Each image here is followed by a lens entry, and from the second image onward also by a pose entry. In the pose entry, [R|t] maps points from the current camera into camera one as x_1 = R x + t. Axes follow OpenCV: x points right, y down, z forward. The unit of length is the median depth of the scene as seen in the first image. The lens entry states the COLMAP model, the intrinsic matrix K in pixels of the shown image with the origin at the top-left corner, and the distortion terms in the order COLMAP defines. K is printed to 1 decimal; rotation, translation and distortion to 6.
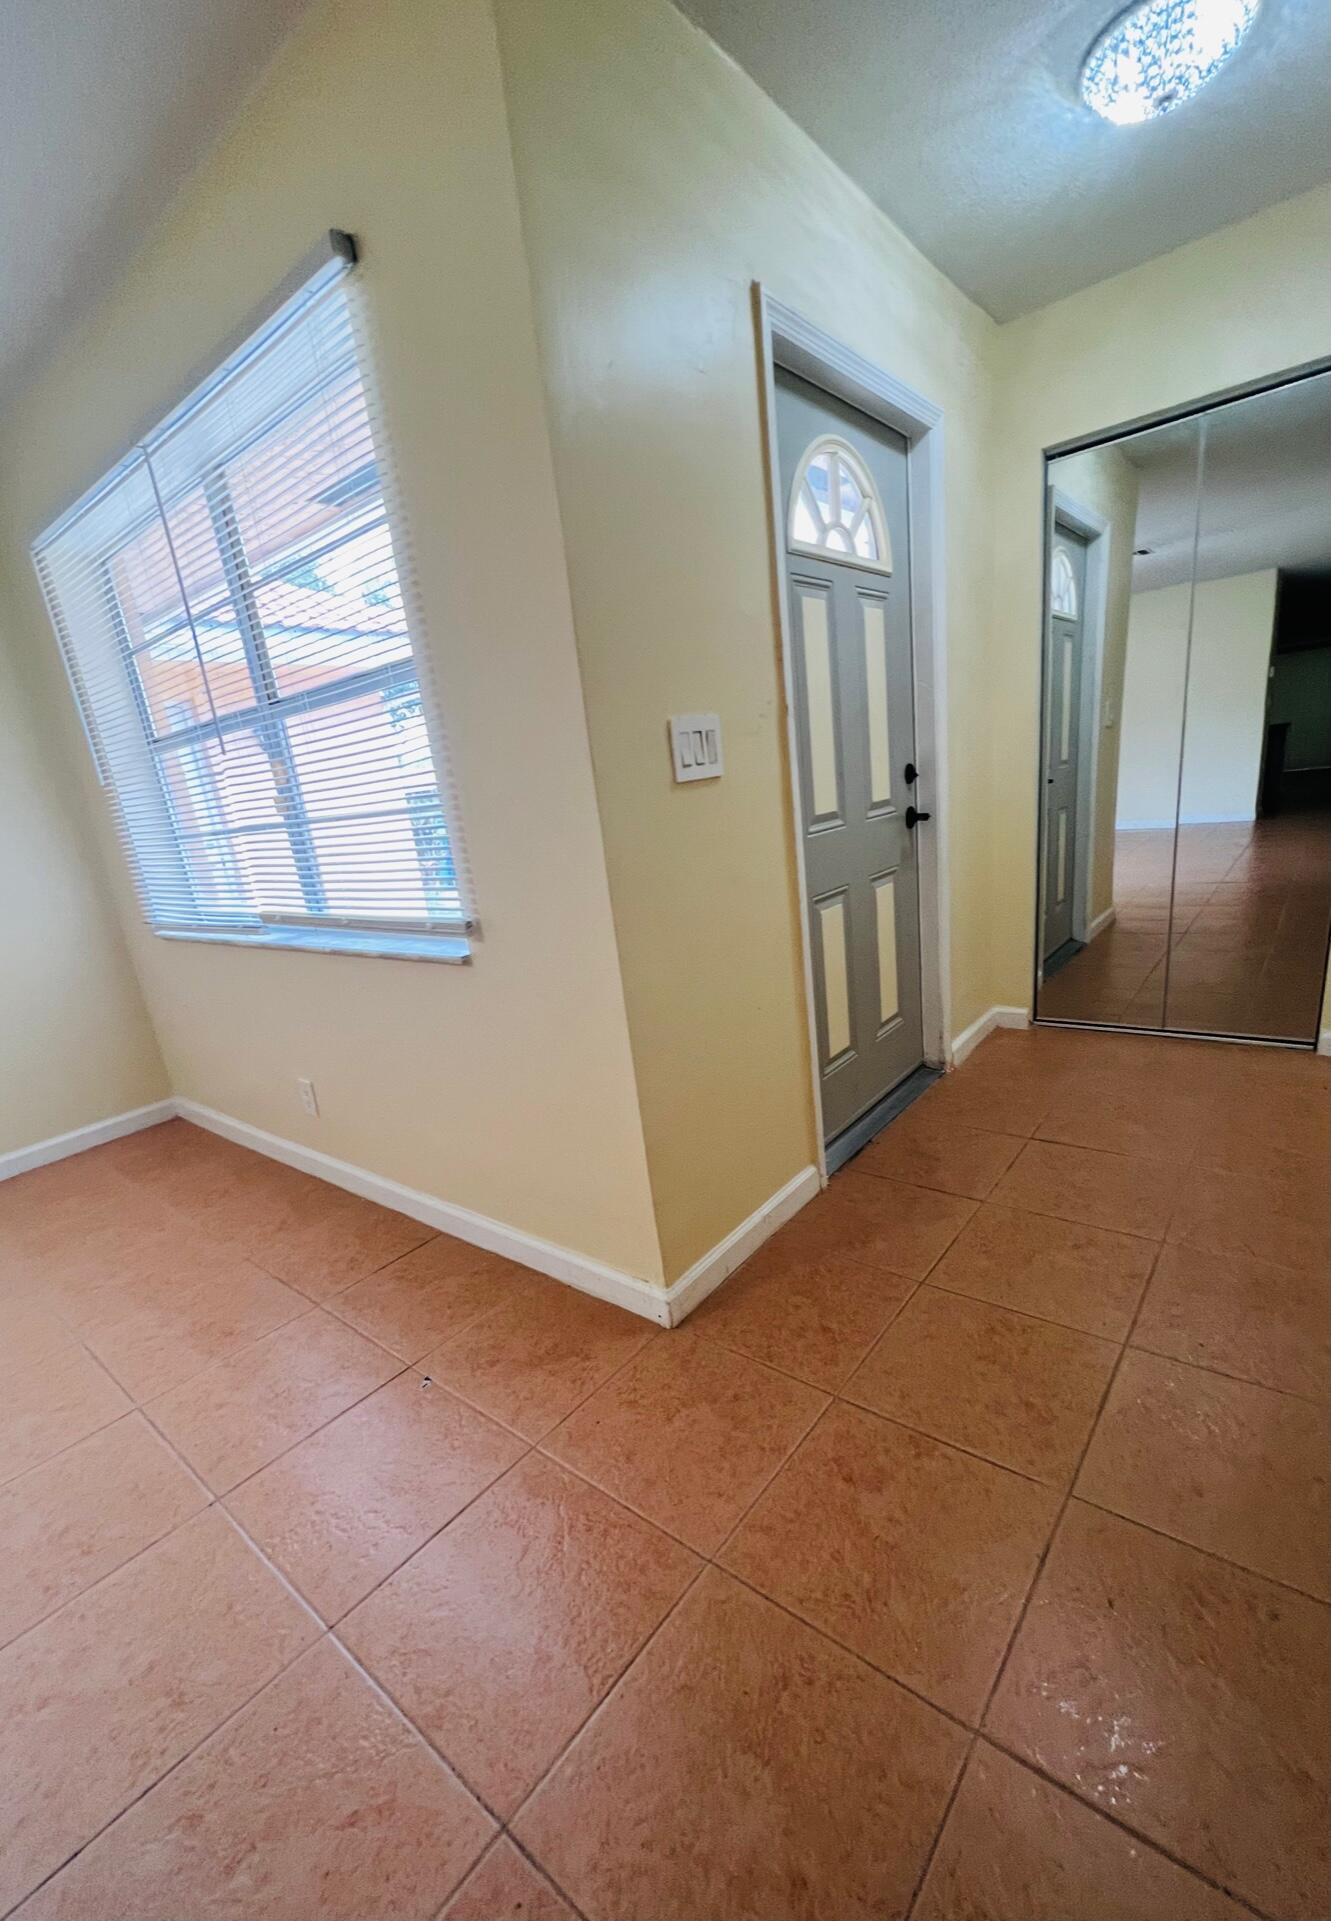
lens RADIAL K [[810.8, 0, 671.4], [0, 810.8, 1031.0], [0, 0, 1]] dist [0.014491, 0.000032]
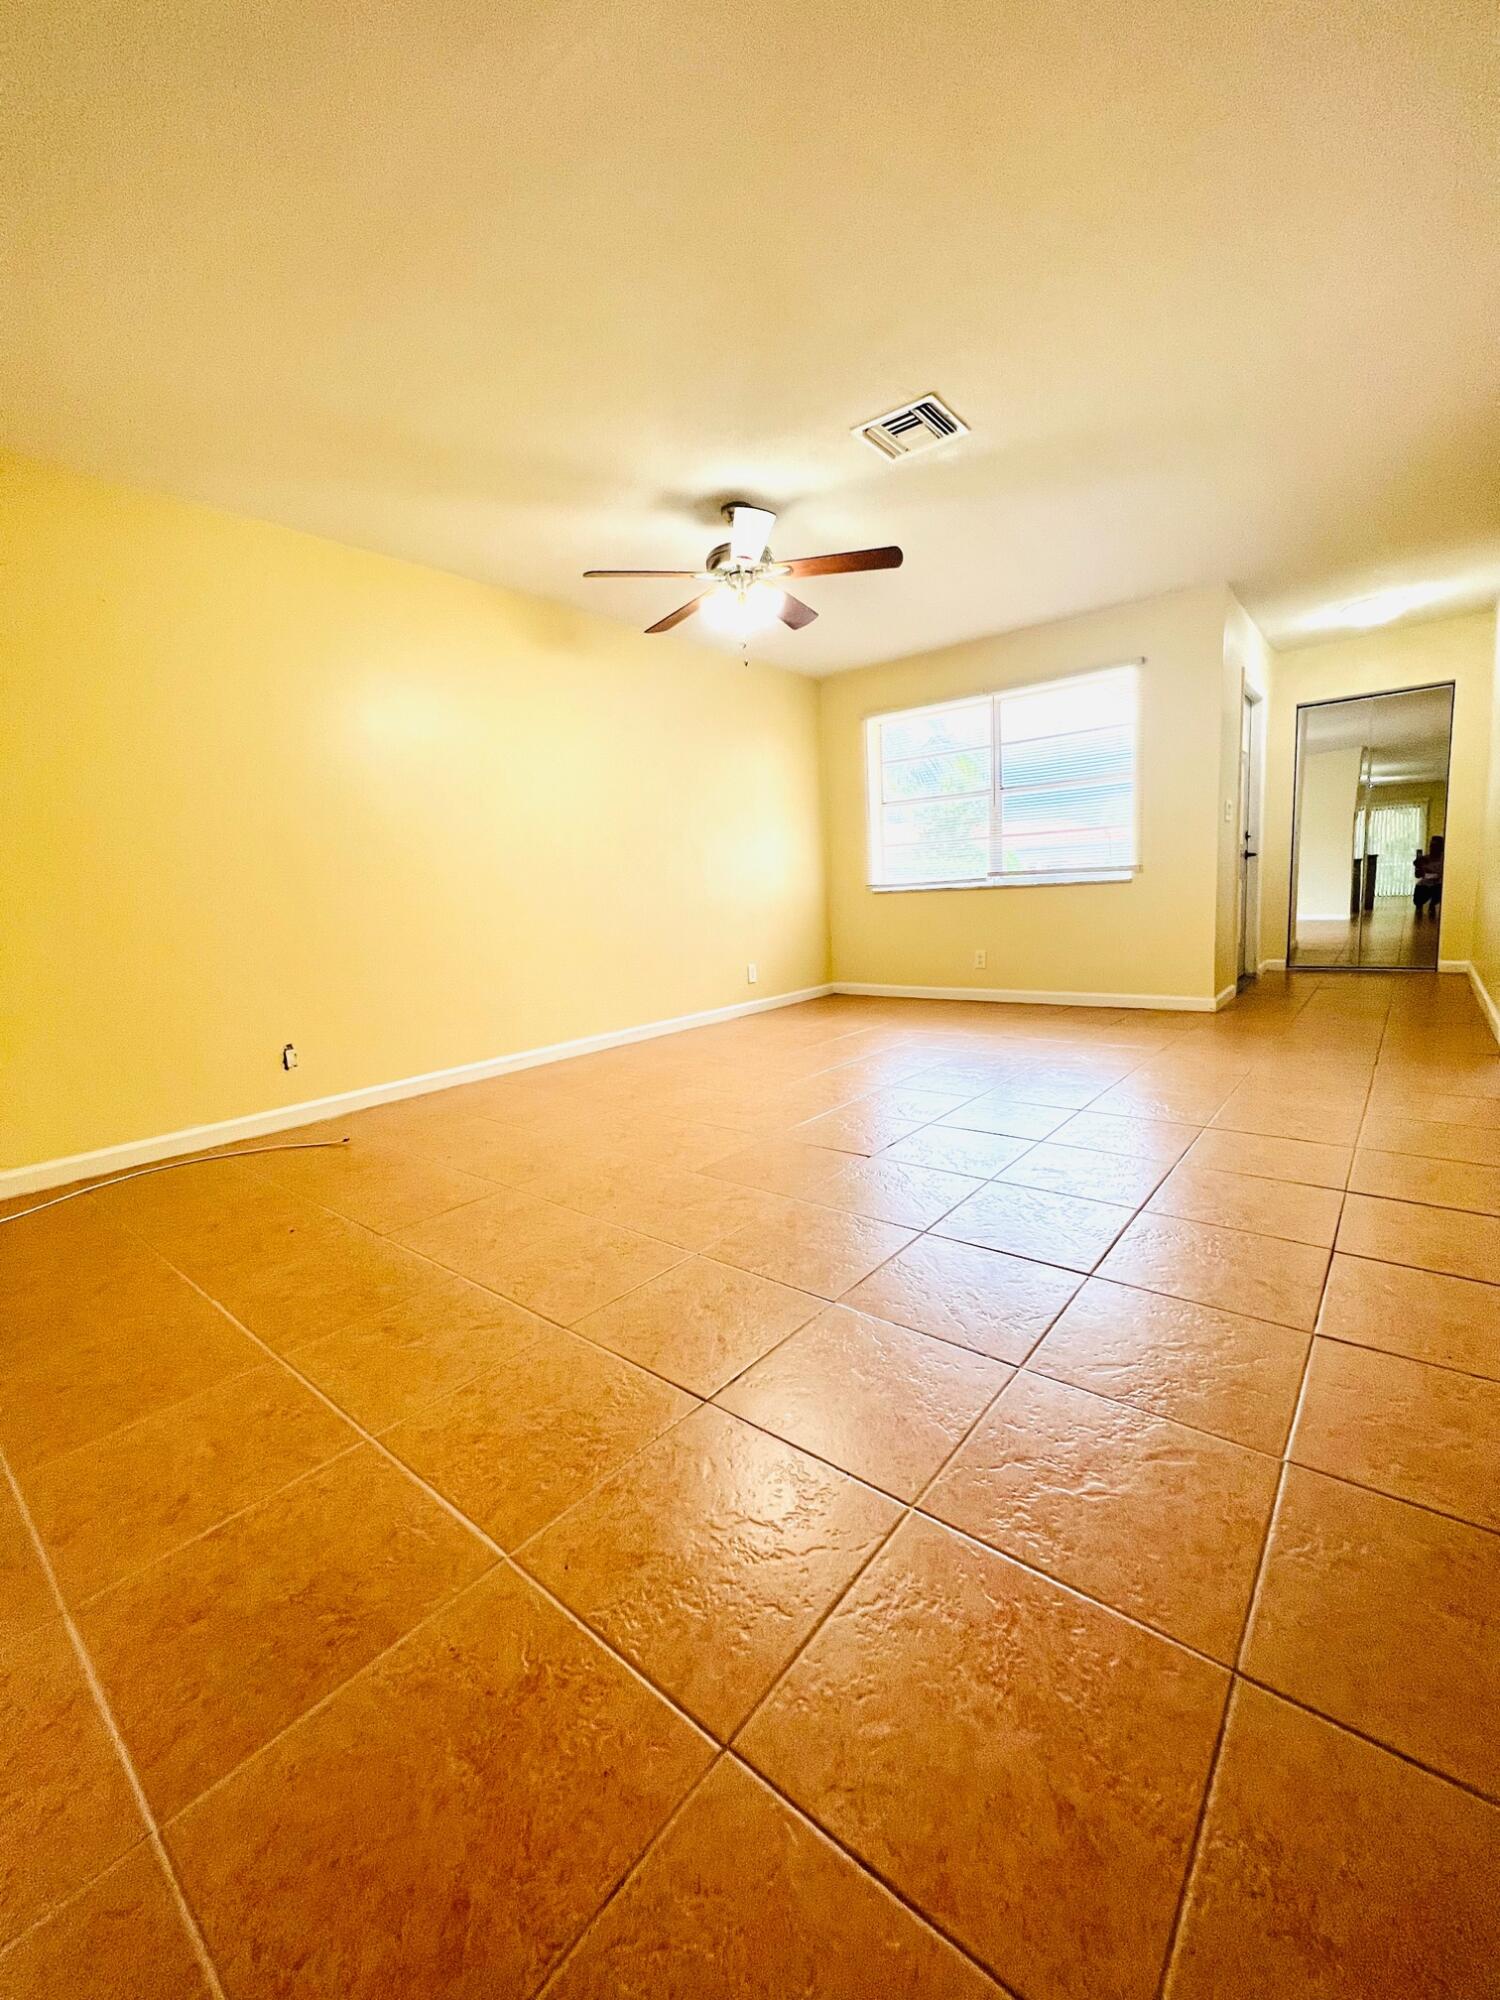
lens RADIAL K [[801.9, 0, 750.0], [0, 801.9, 1000.0], [0, 0, 1]] dist [-0.002288, 0.000716]
pose [[0.997934, 0.063268, -0.011155, -1.004318], [-0.064234, 0.985615, -0.156326, 0.553432], [0.001104, 0.156719, 0.987643, -1.089571]]
